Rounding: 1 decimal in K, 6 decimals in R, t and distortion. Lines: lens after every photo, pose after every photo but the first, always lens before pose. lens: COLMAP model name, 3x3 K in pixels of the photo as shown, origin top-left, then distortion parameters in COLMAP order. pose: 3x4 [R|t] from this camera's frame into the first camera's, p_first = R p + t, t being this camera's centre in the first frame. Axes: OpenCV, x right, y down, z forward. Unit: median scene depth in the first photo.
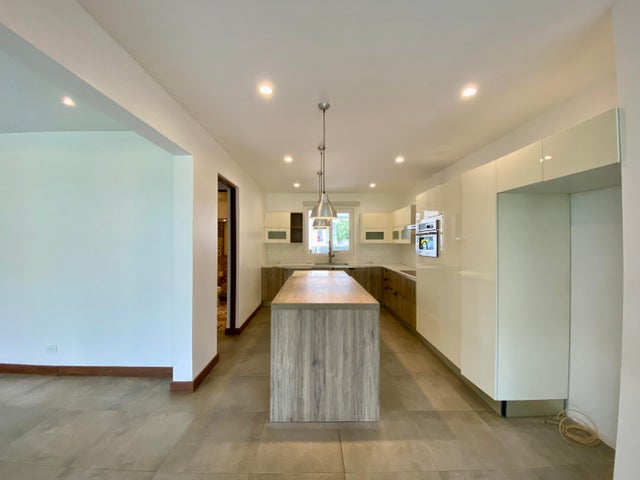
lens RADIAL K [[256.5, 0, 319.0], [0, 256.5, 240.2], [0, 0, 1]] dist [0.017468, -0.018265]
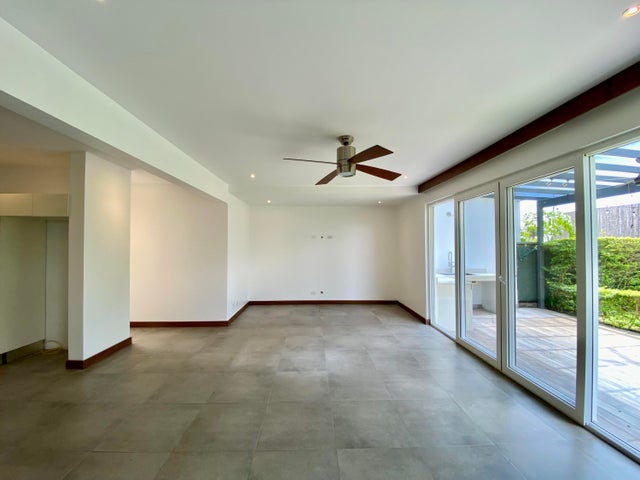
lens RADIAL K [[256.5, 0, 319.0], [0, 256.5, 240.2], [0, 0, 1]] dist [0.017468, -0.018265]
pose [[-0.011609, 0.017969, 0.999771, -0.801546], [0.000169, 0.999839, -0.017968, -0.013198], [-0.999933, -0.000040, -0.011610, -0.860026]]
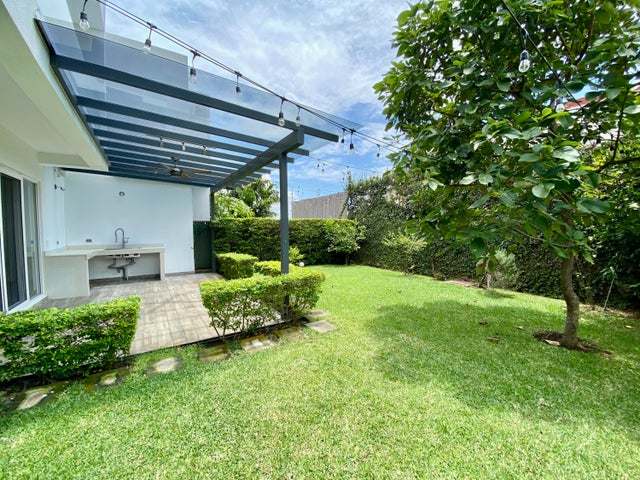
lens RADIAL K [[256.5, 0, 319.0], [0, 256.5, 240.2], [0, 0, 1]] dist [0.017468, -0.018265]
pose [[-0.541204, -0.035634, 0.840136, -1.996277], [0.006006, 0.998912, 0.046237, 0.082690], [-0.840870, 0.030069, -0.540401, -2.928195]]
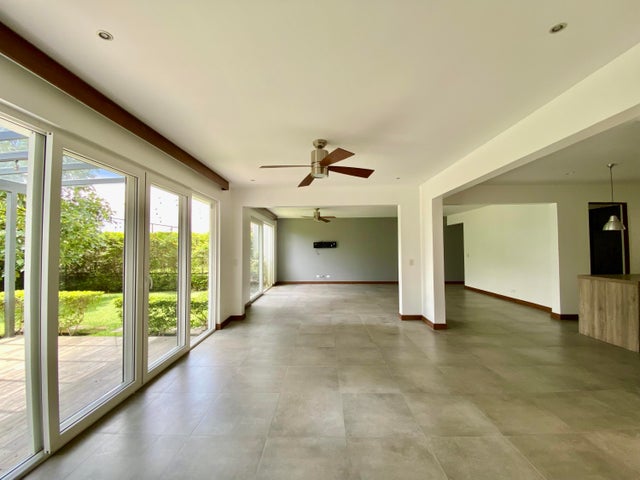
lens RADIAL K [[256.5, 0, 319.0], [0, 256.5, 240.2], [0, 0, 1]] dist [0.017468, -0.018265]
pose [[-0.033610, -0.037133, -0.998745, 1.916977], [0.006932, 0.999277, -0.037386, 0.032368], [0.999411, -0.008180, -0.033328, -0.977341]]
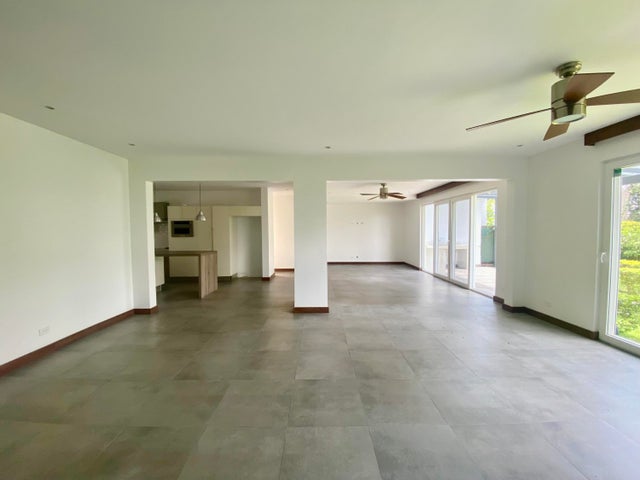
lens RADIAL K [[256.5, 0, 319.0], [0, 256.5, 240.2], [0, 0, 1]] dist [0.017468, -0.018265]
pose [[0.015169, -0.043635, 0.998932, -2.764374], [0.007403, 0.999025, 0.043527, 0.001981], [-0.999858, 0.006735, 0.015477, -0.245273]]
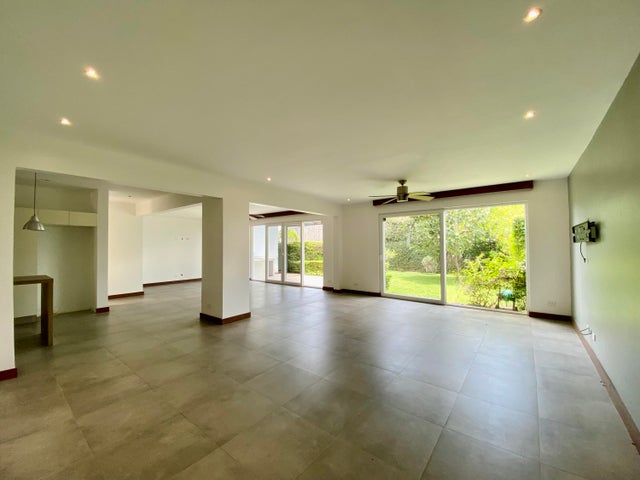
lens RADIAL K [[256.5, 0, 319.0], [0, 256.5, 240.2], [0, 0, 1]] dist [0.017468, -0.018265]
pose [[-0.777976, 0.014422, 0.628128, -2.710371], [0.003733, 0.999825, -0.018332, 0.017865], [-0.628283, -0.011917, -0.777894, 1.225169]]
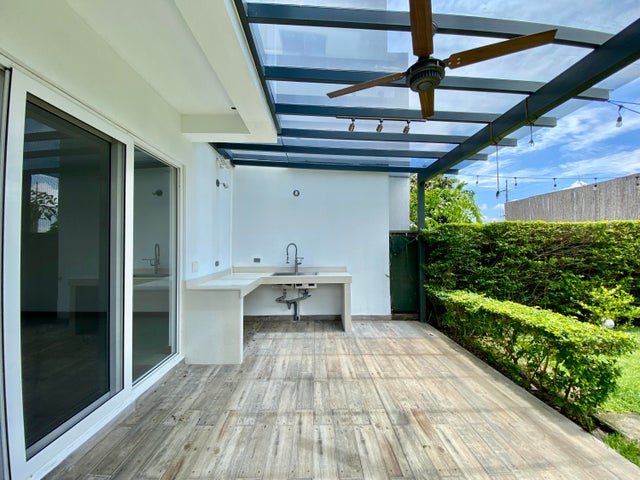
lens RADIAL K [[256.5, 0, 319.0], [0, 256.5, 240.2], [0, 0, 1]] dist [0.017468, -0.018265]
pose [[0.004185, 0.019229, 0.999806, 0.071365], [0.004926, 0.999803, -0.019250, 0.088677], [-0.999979, 0.005005, 0.004090, -2.800383]]
